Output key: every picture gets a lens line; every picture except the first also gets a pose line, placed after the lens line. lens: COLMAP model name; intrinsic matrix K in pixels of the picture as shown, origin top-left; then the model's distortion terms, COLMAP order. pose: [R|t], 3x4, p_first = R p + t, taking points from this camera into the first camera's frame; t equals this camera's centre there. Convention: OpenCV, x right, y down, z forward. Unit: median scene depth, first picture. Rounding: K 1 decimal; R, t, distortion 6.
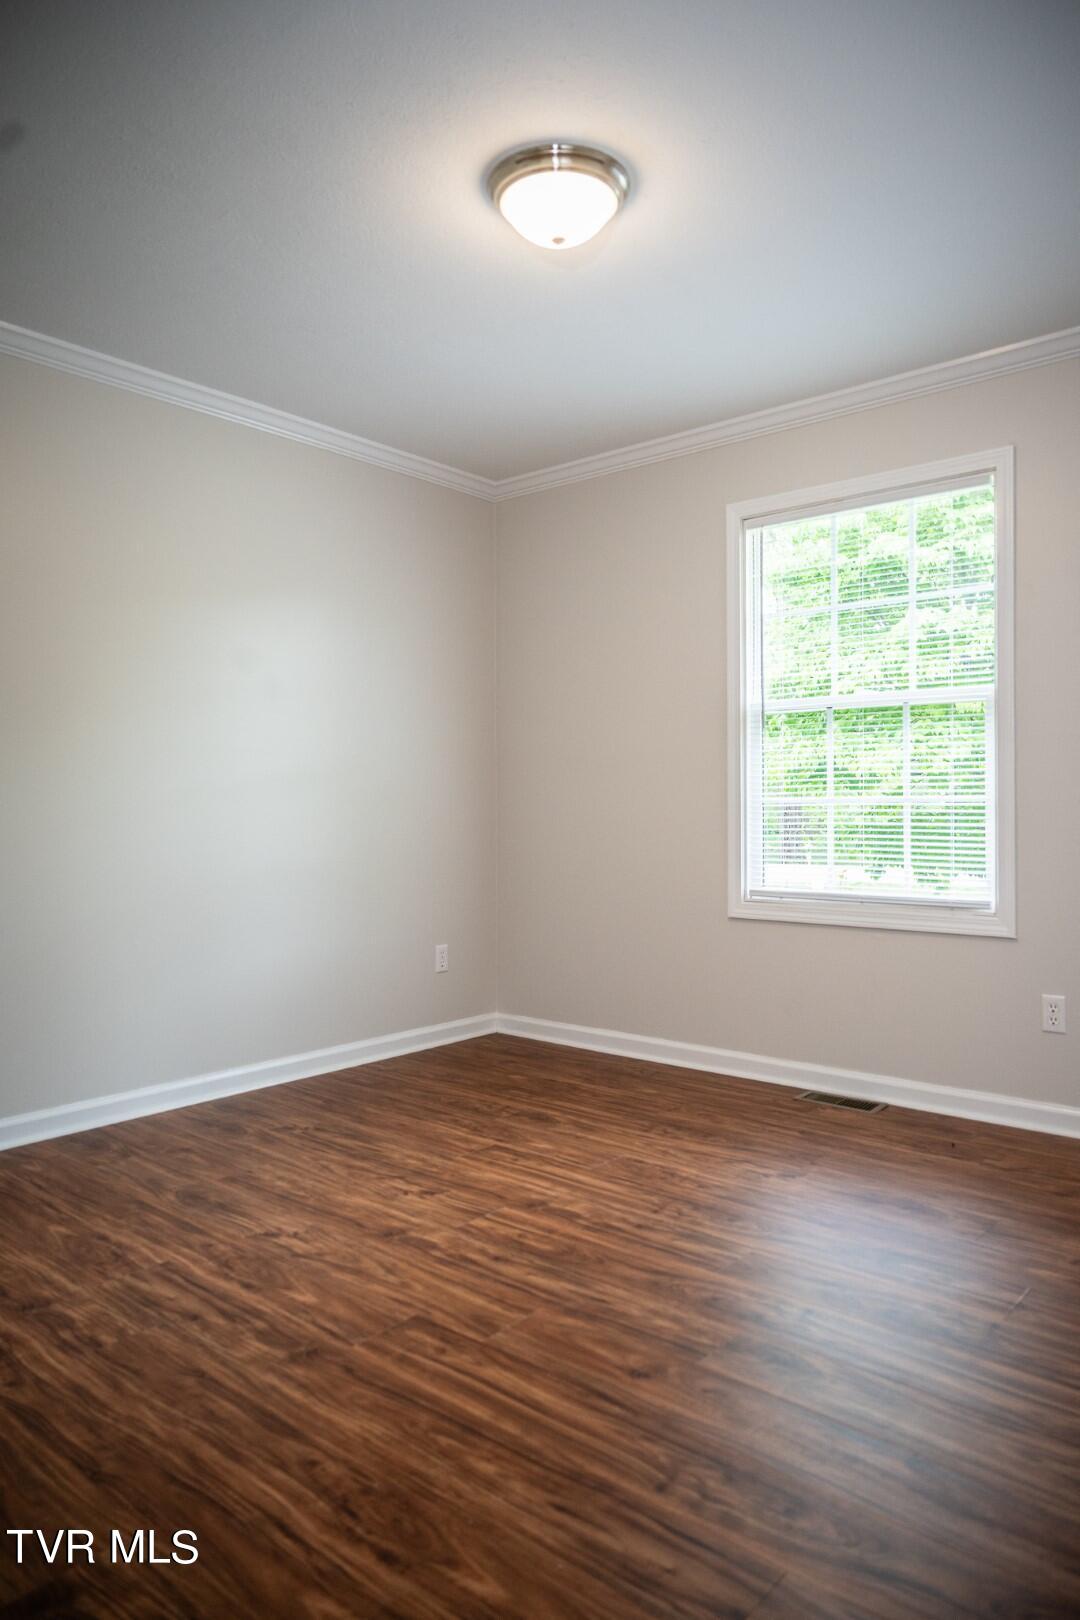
lens RADIAL K [[1082.9, 0, 540.0], [0, 1082.9, 810.0], [0, 0, 1]] dist [0.000900, -0.000545]
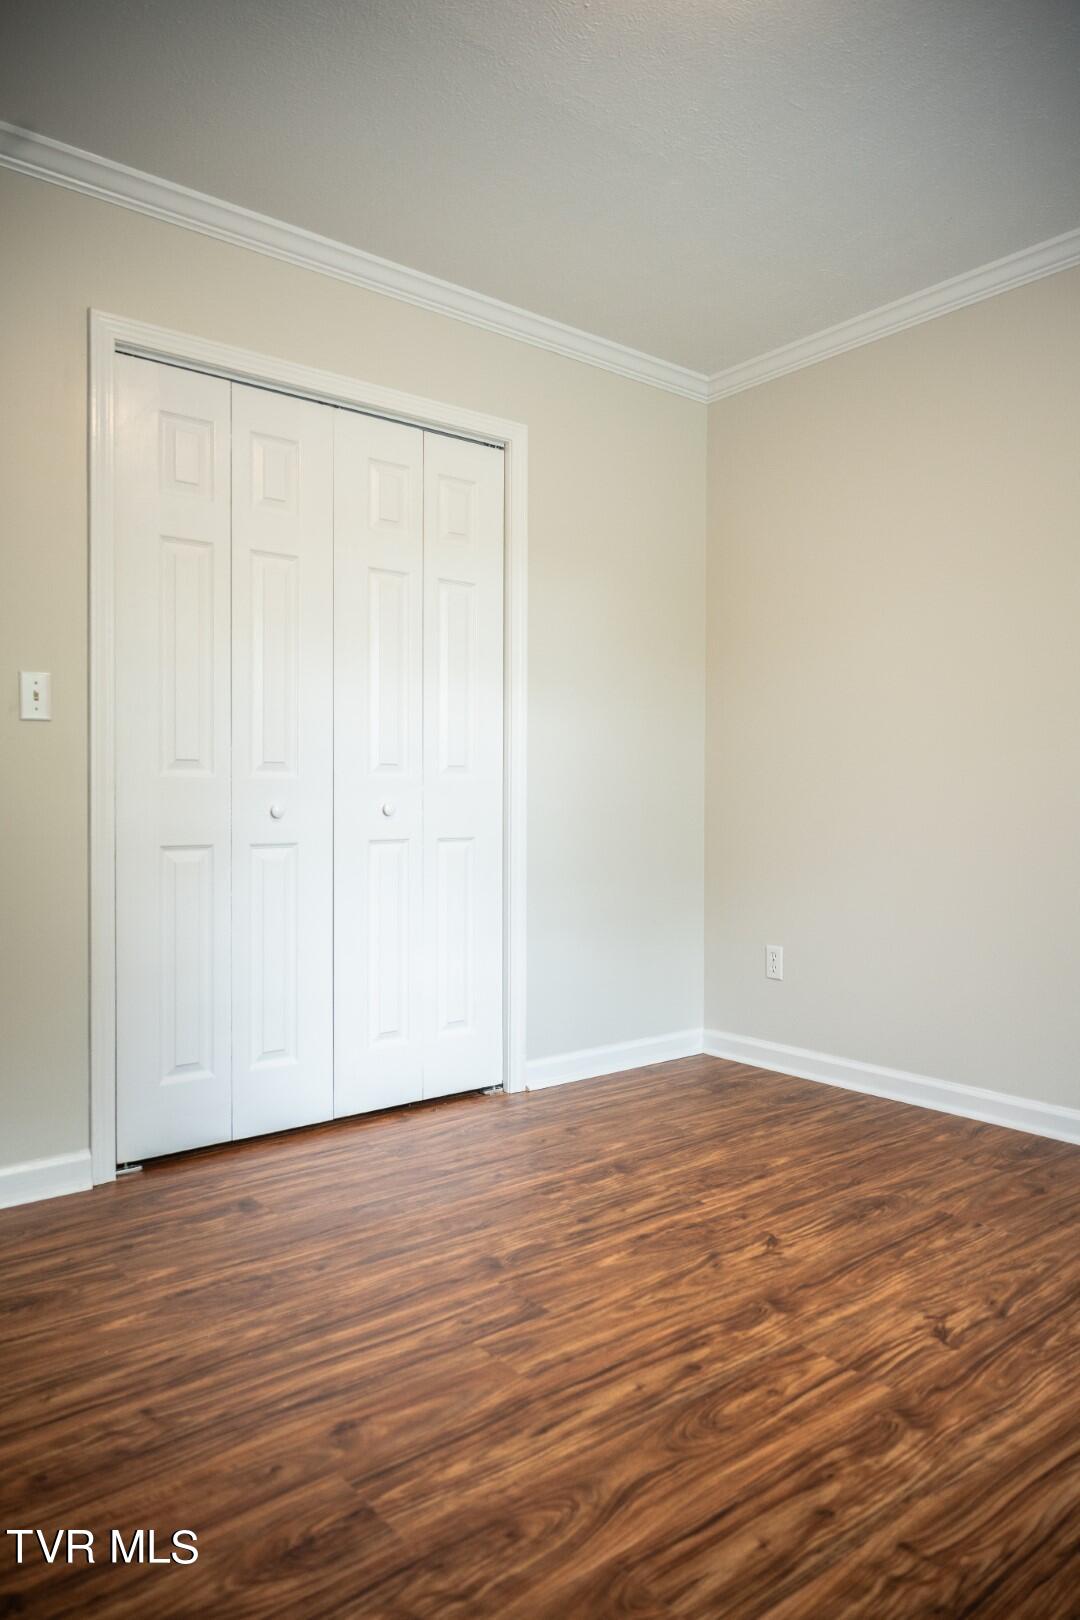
lens RADIAL K [[1082.9, 0, 540.0], [0, 1082.9, 810.0], [0, 0, 1]] dist [0.000900, -0.000545]
pose [[-0.166971, 0.021672, -0.985724, 0.699374], [-0.005643, 0.999721, 0.022936, 0.017428], [0.985946, 0.009392, -0.166802, 1.017877]]
